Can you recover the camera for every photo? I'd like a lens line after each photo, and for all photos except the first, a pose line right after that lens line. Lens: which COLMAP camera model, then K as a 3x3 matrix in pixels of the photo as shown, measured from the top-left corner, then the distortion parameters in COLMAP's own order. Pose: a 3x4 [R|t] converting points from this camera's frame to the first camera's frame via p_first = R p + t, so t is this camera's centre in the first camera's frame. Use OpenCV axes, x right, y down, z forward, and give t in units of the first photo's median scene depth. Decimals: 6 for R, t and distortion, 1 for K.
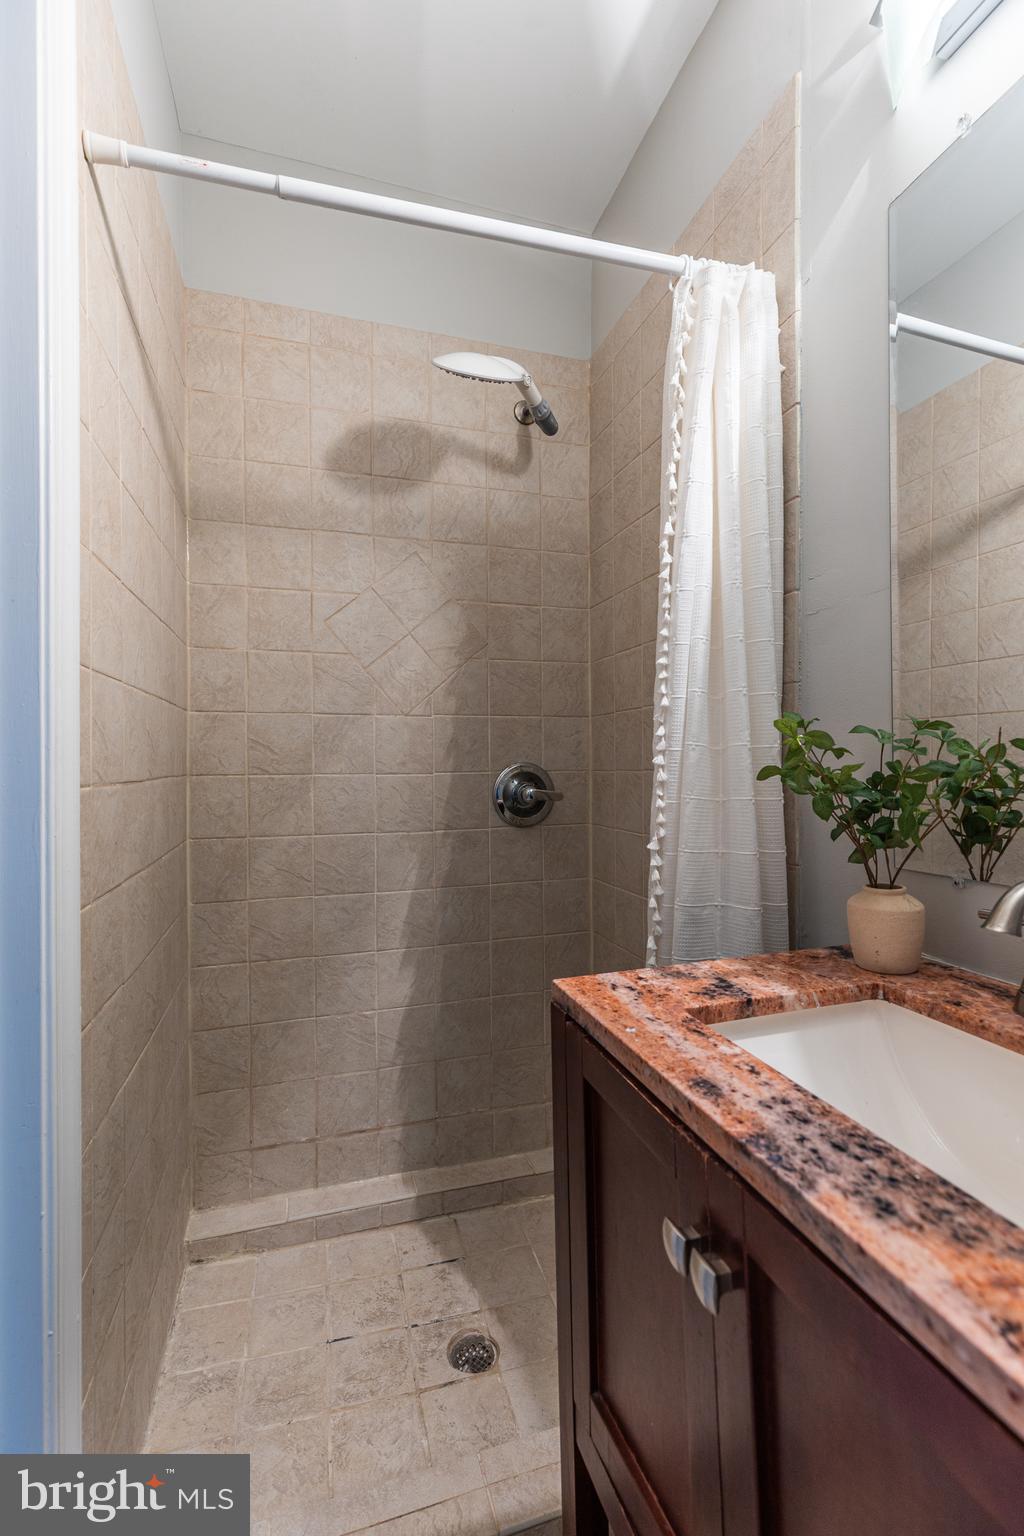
lens RADIAL K [[690.3, 0, 517.2], [0, 690.3, 765.6], [0, 0, 1]] dist [0.011464, -0.003556]
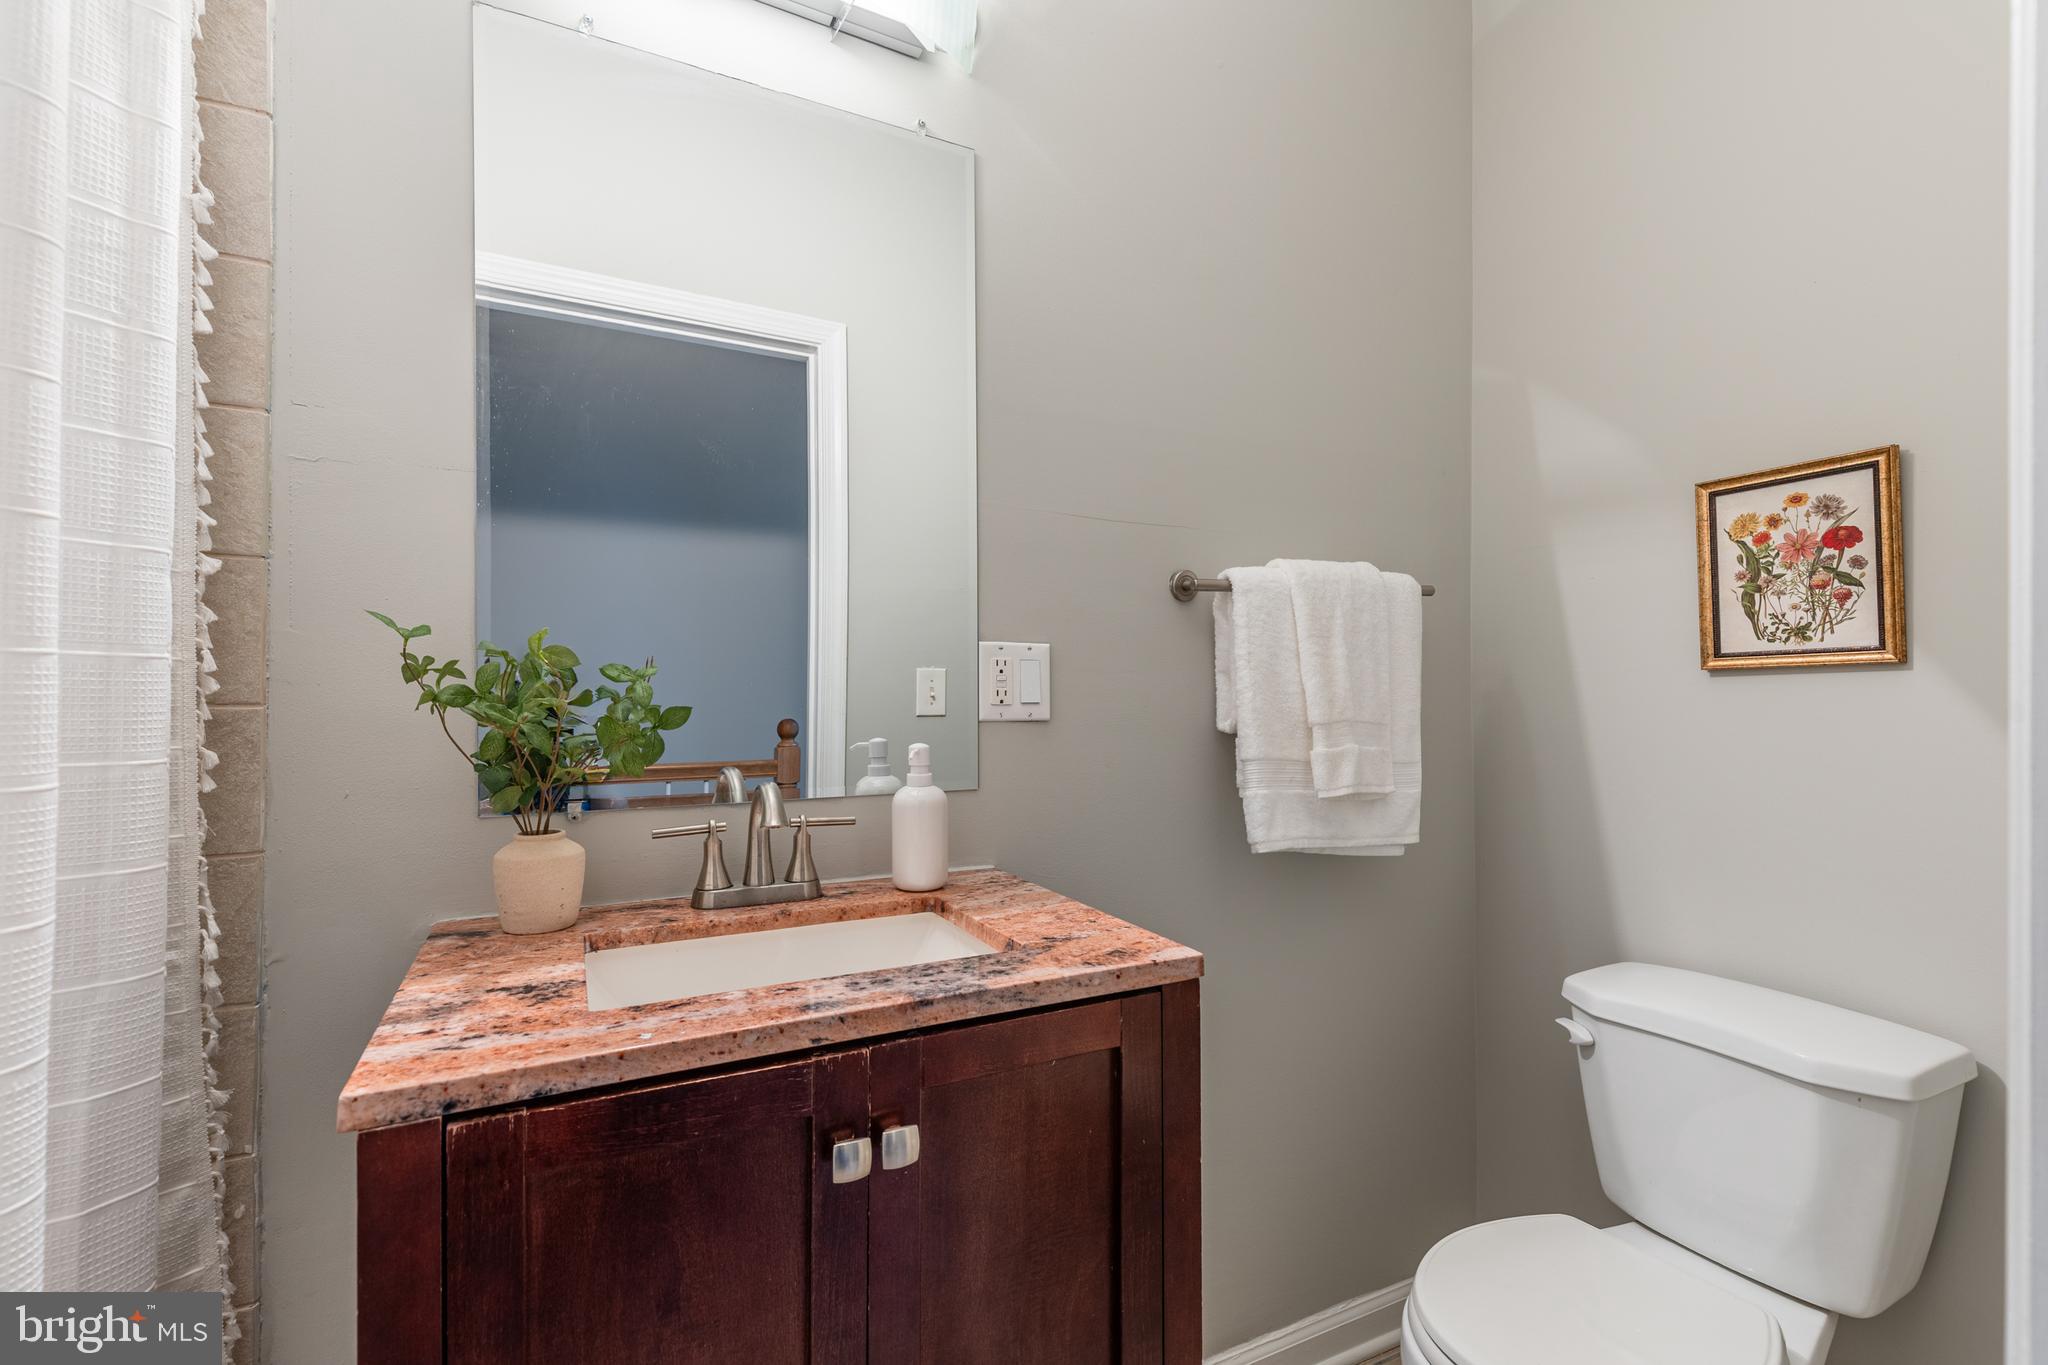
lens RADIAL K [[920.4, 0, 1029.9], [0, 920.4, 684.1], [0, 0, 1]] dist [0.011464, -0.003556]
pose [[-0.179139, 0.031779, 0.983310, -0.937551], [0.007264, 0.999494, -0.030978, 0.039920], [-0.983797, 0.001594, -0.179279, 0.806407]]
